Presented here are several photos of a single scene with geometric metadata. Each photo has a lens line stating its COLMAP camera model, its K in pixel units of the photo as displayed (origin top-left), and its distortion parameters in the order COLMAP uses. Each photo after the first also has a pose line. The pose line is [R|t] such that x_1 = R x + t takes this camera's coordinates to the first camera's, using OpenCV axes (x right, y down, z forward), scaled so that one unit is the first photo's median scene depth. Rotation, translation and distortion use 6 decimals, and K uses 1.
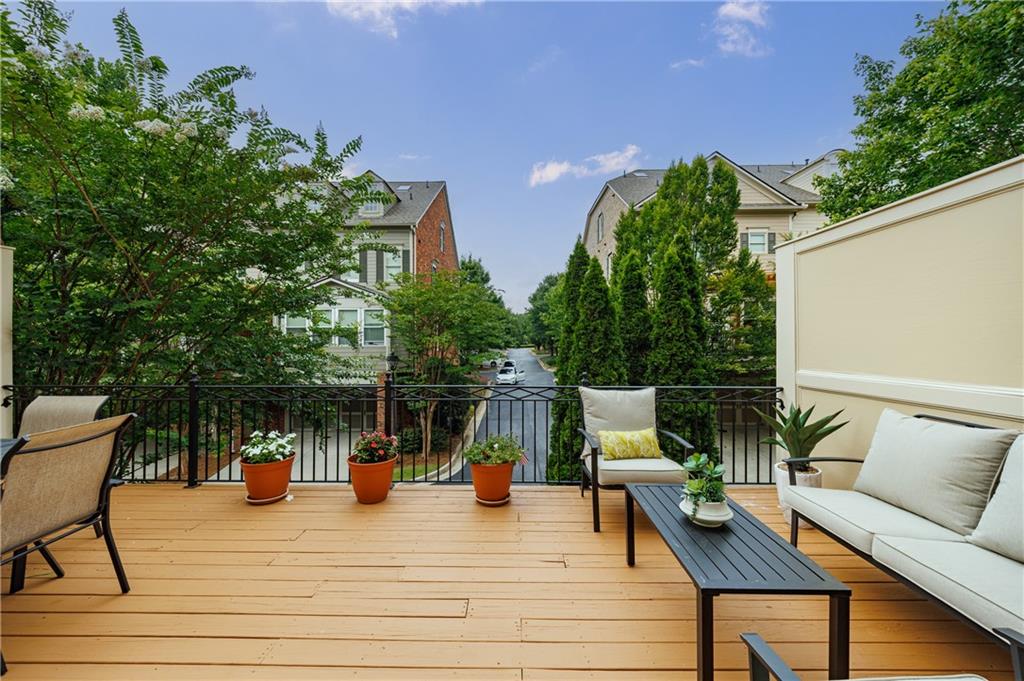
lens RADIAL K [[387.6, 0, 512.0], [0, 387.6, 340.5], [0, 0, 1]] dist [-0.005509, -0.000346]
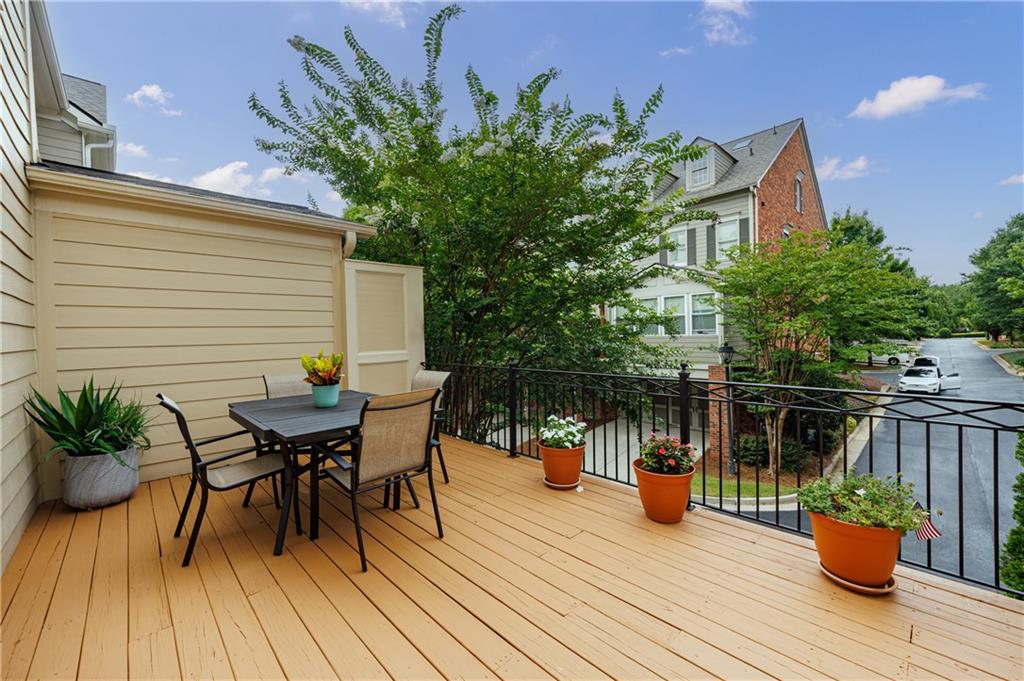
lens RADIAL K [[407.8, 0, 512.0], [0, 407.8, 340.5], [0, 0, 1]] dist [0.000786, -0.000396]
pose [[0.694587, -0.002261, -0.719405, 0.025091], [0.018024, 0.999736, 0.014260, 0.014100], [0.719183, -0.022871, 0.694445, 0.124704]]
